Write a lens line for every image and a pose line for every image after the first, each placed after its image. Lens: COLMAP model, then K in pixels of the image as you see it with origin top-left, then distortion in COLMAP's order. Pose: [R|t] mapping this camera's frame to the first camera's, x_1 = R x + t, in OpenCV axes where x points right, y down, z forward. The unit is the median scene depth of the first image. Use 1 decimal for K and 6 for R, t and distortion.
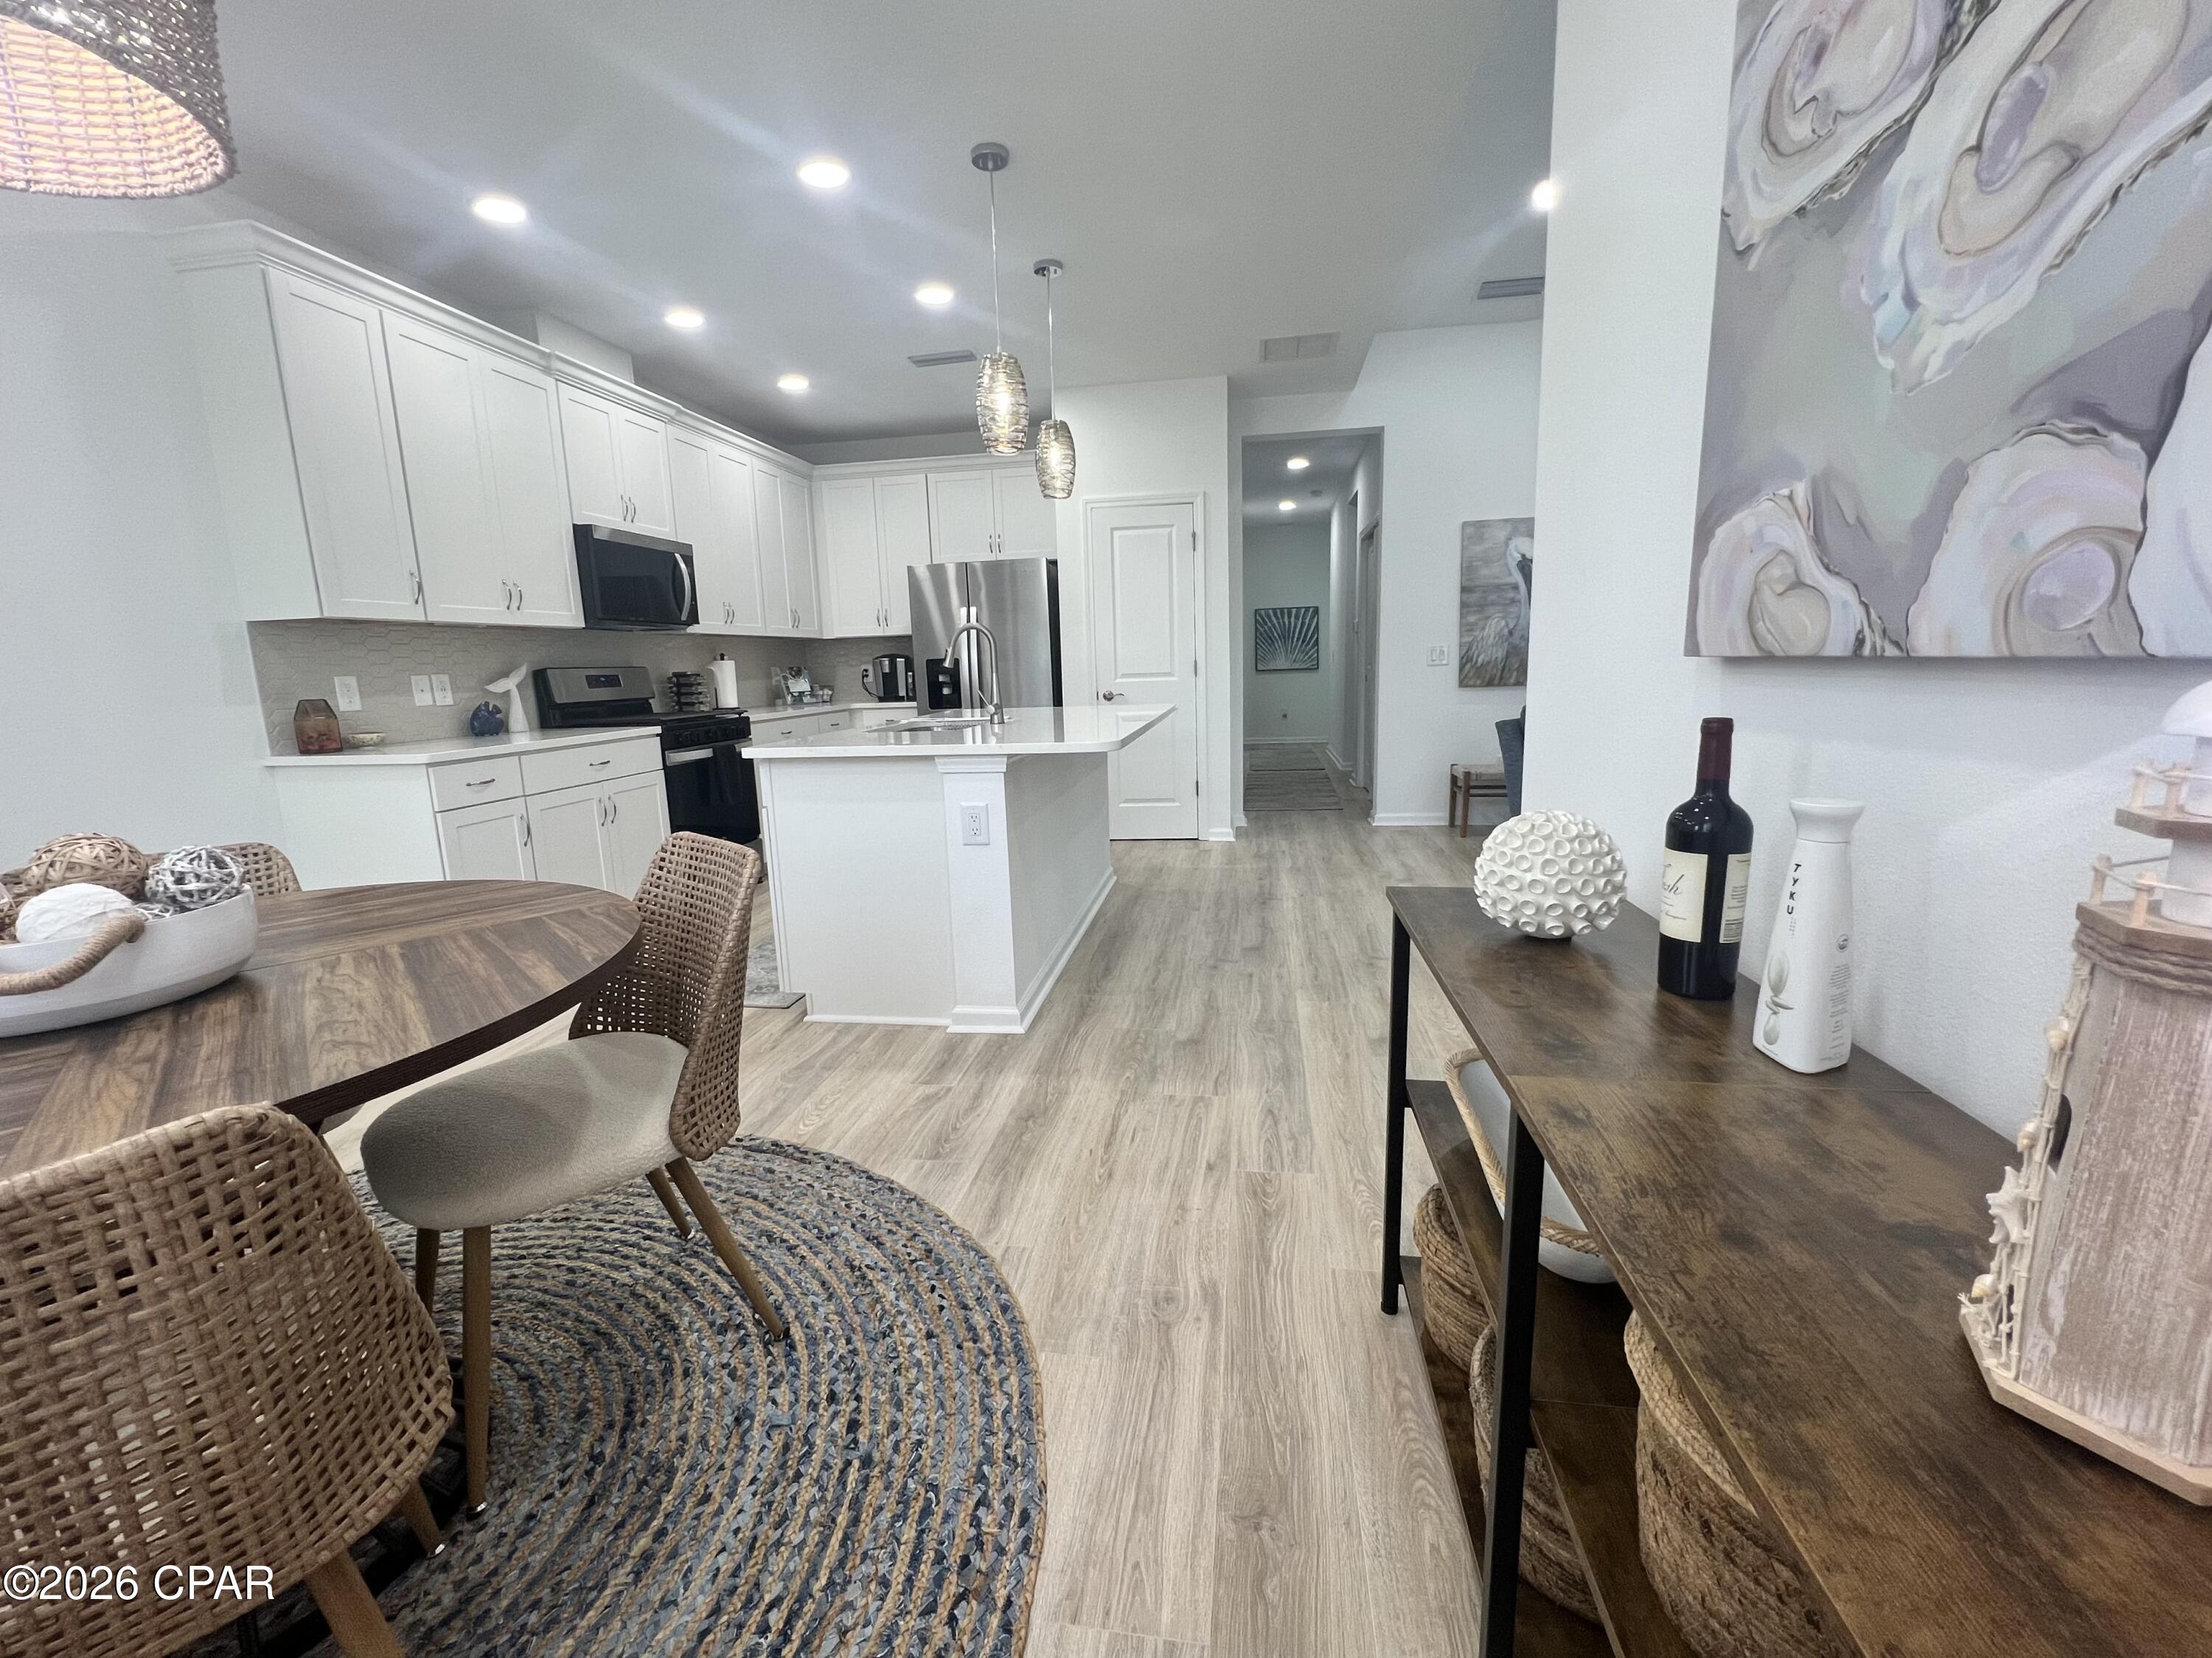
lens RADIAL K [[882.3, 0, 1084.8], [0, 882.3, 822.2], [0, 0, 1]] dist [-0.003090, 0.000699]
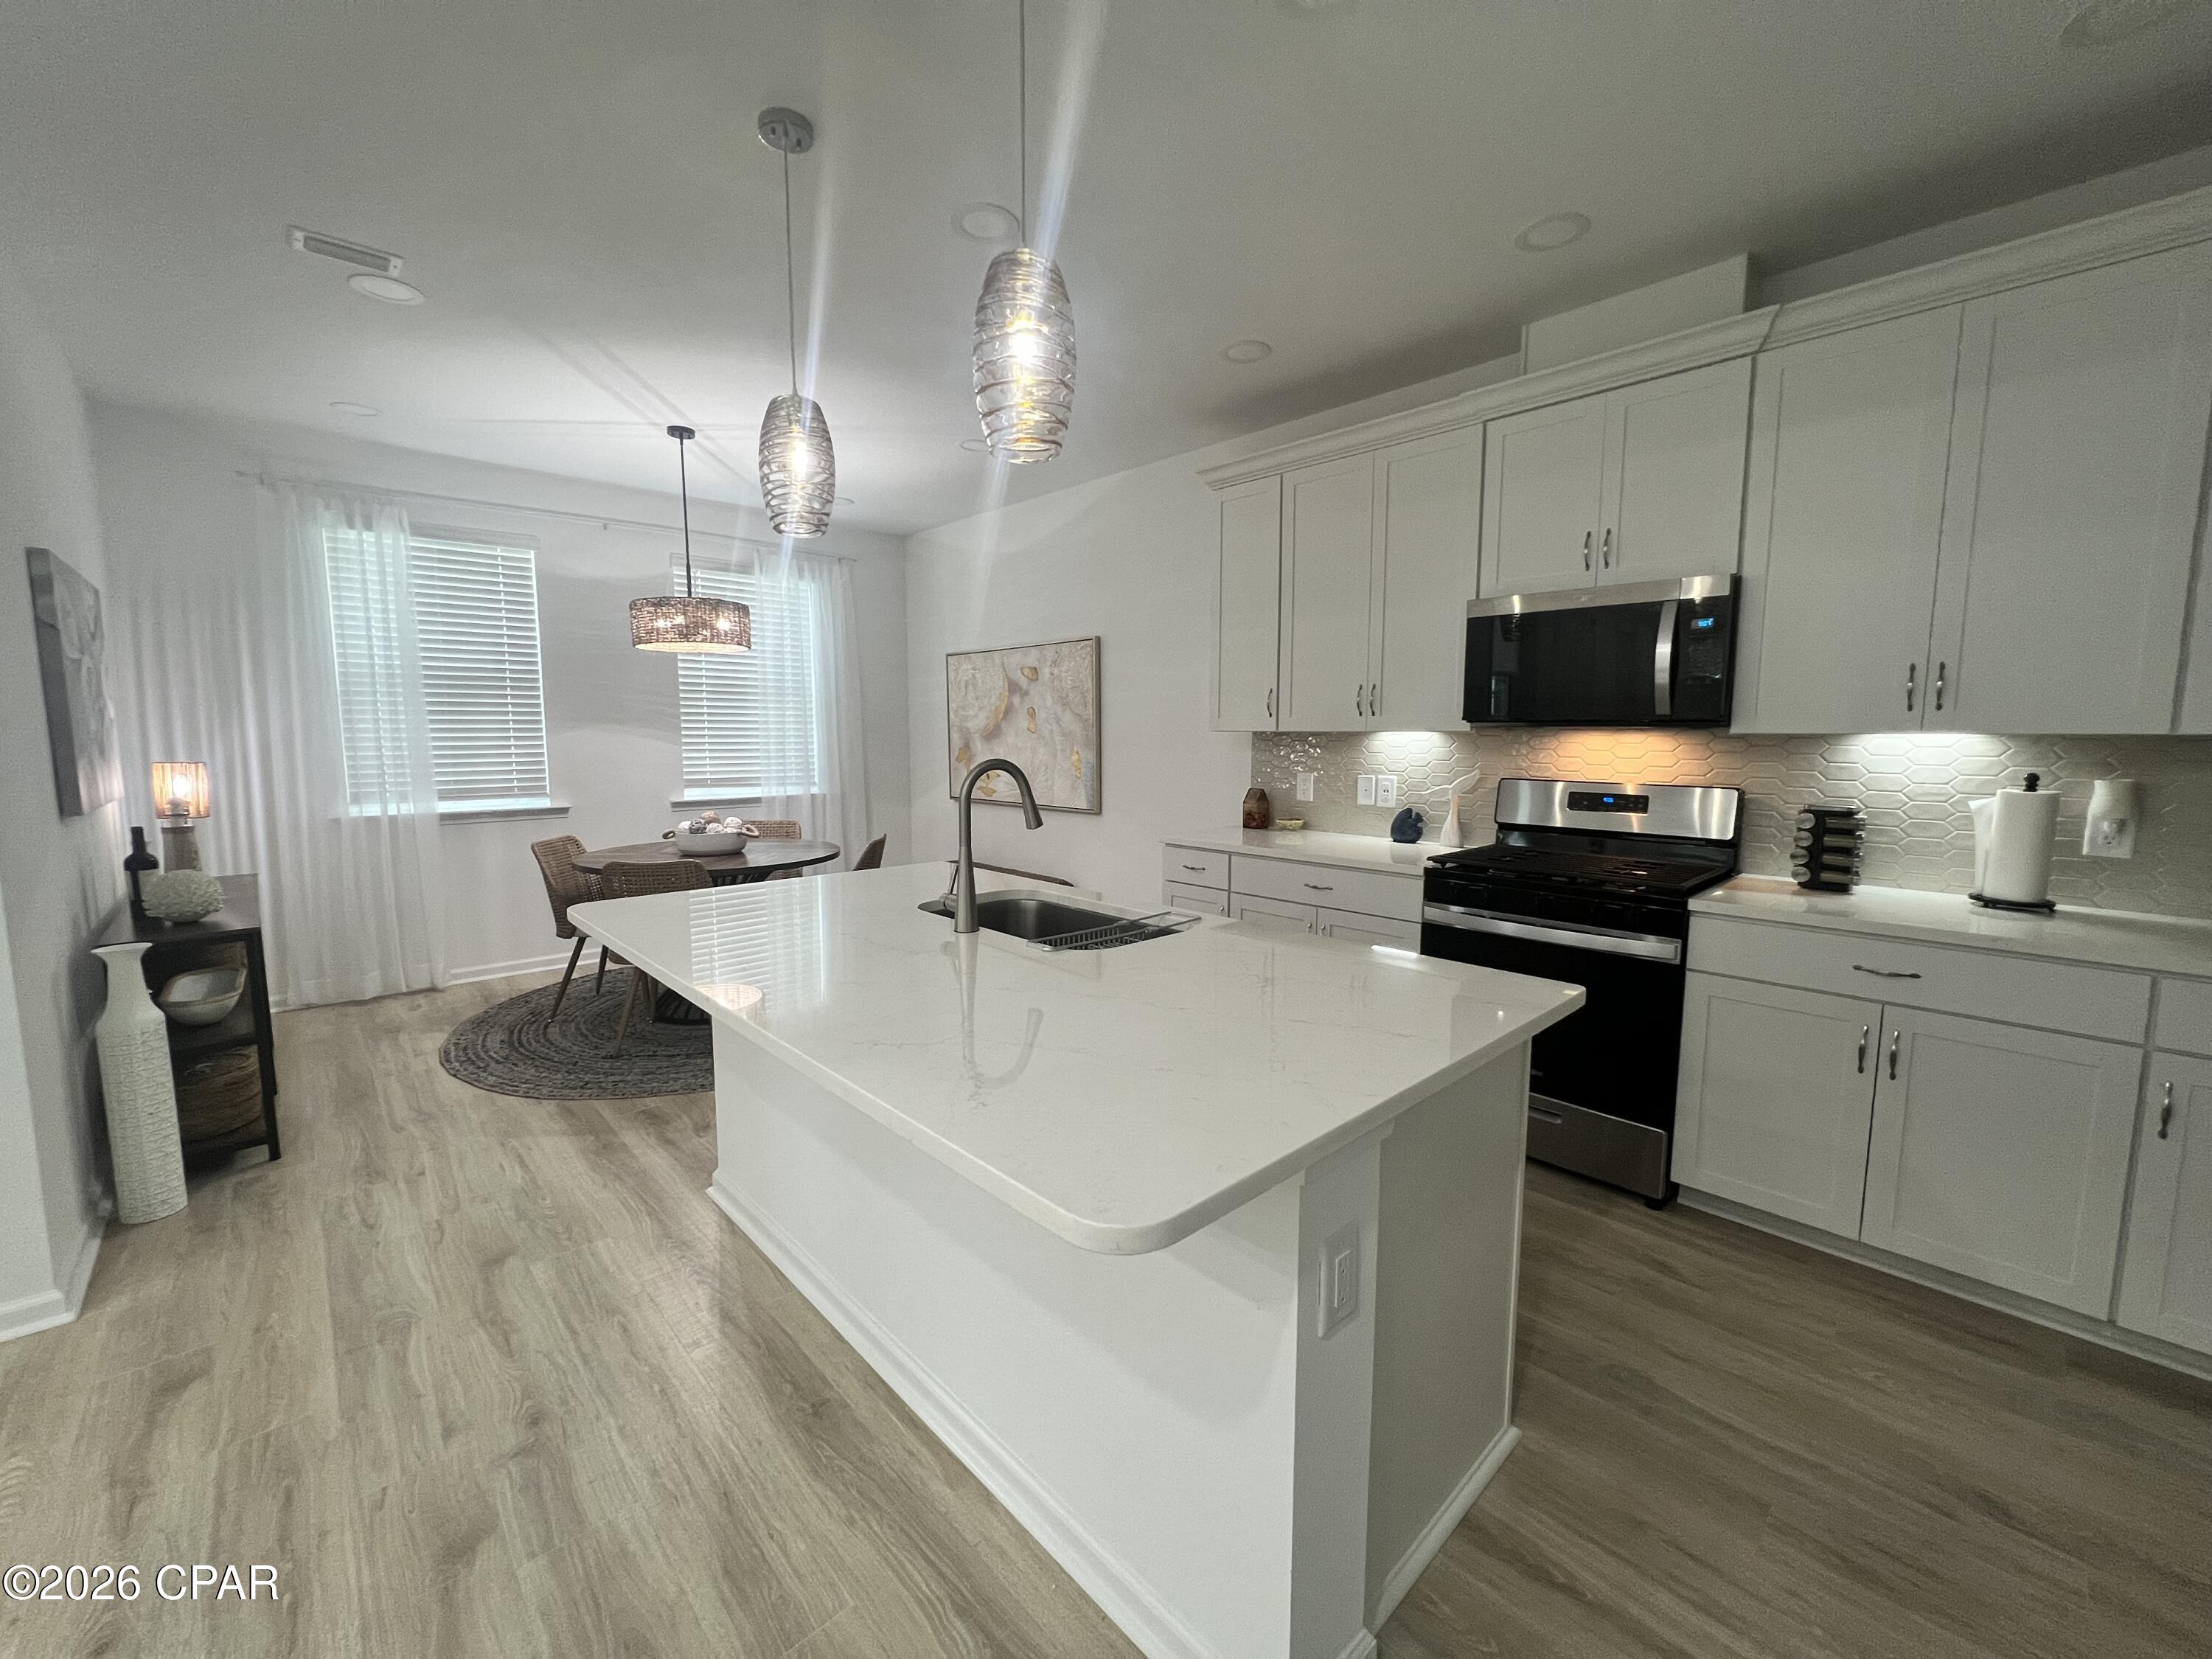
lens RADIAL K [[882.4, 0, 1107.7], [0, 882.4, 823.6], [0, 0, 1]] dist [-0.003090, 0.000699]
pose [[-0.587867, 0.115021, -0.800739, 1.180263], [-0.127997, 0.964146, 0.232464, -1.261868], [0.798767, 0.239150, -0.552067, 5.337327]]
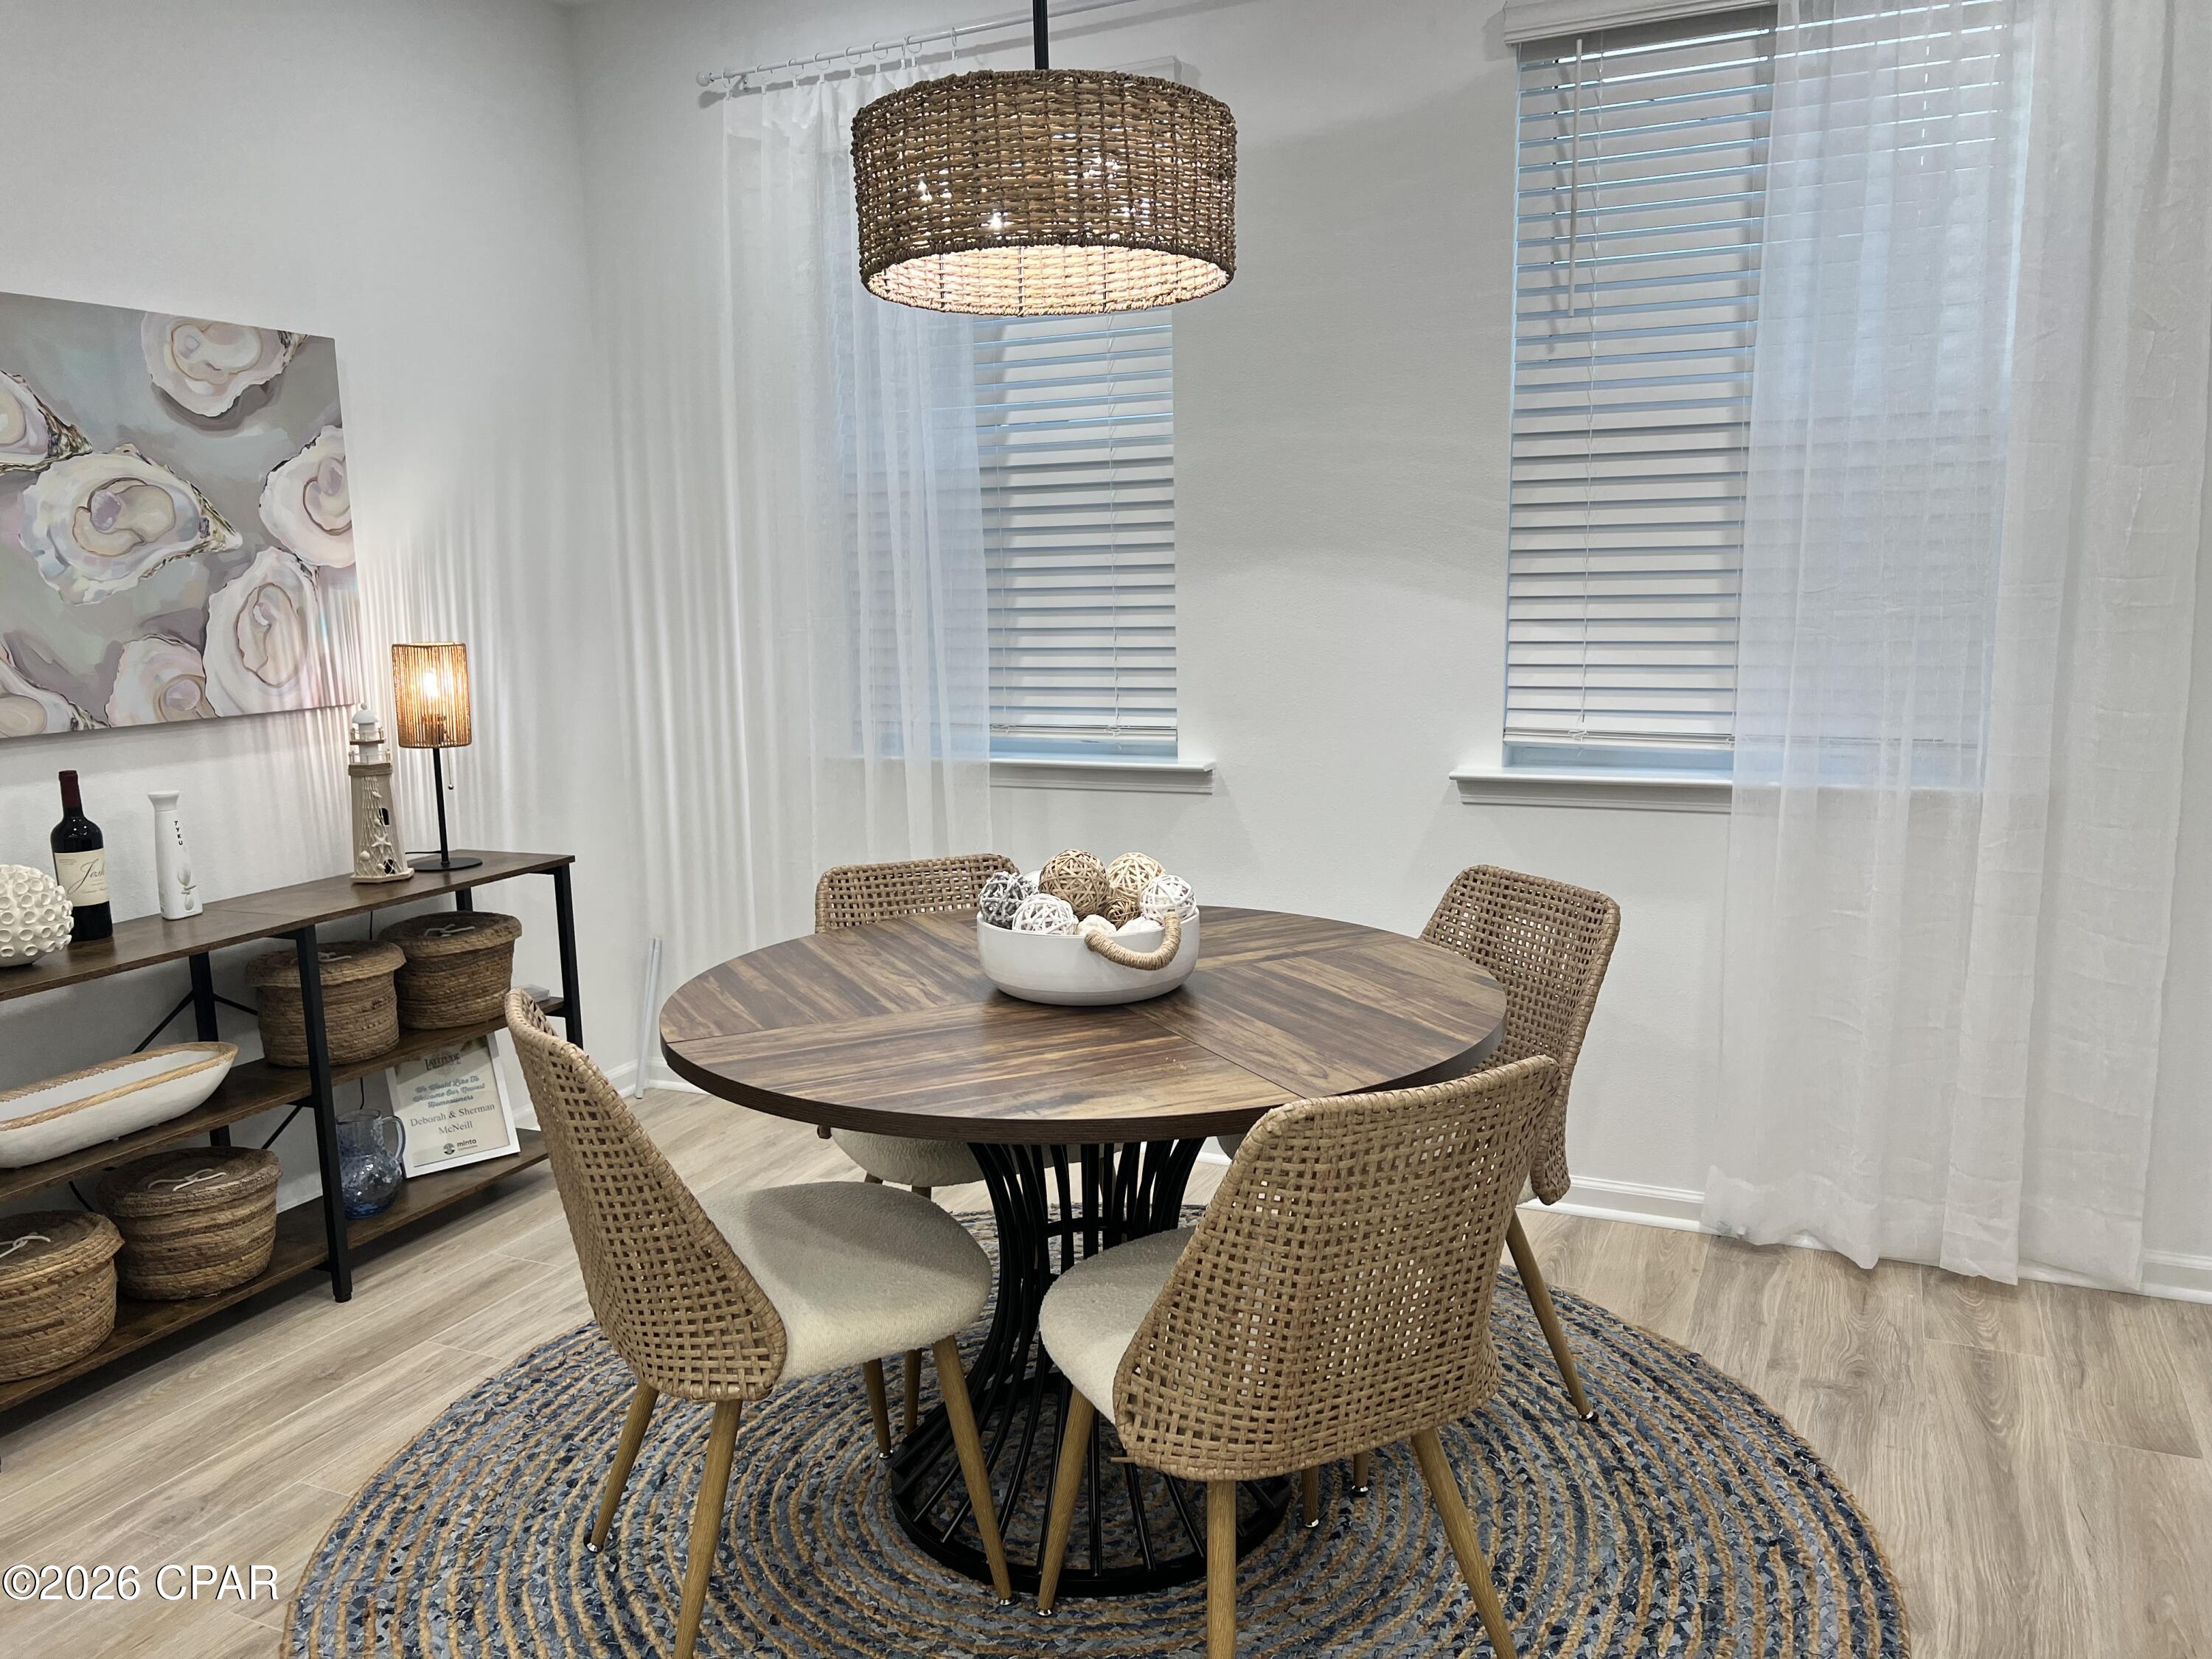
lens RADIAL K [[1662.5, 0, 1104.5], [0, 1662.5, 827.4], [0, 0, 1]] dist [0.054723, -0.067153]
pose [[-0.960706, 0.010840, 0.277358, -2.040428], [0.101207, 0.944126, 0.313660, -0.814671], [-0.258461, 0.329406, -0.908124, 3.408668]]
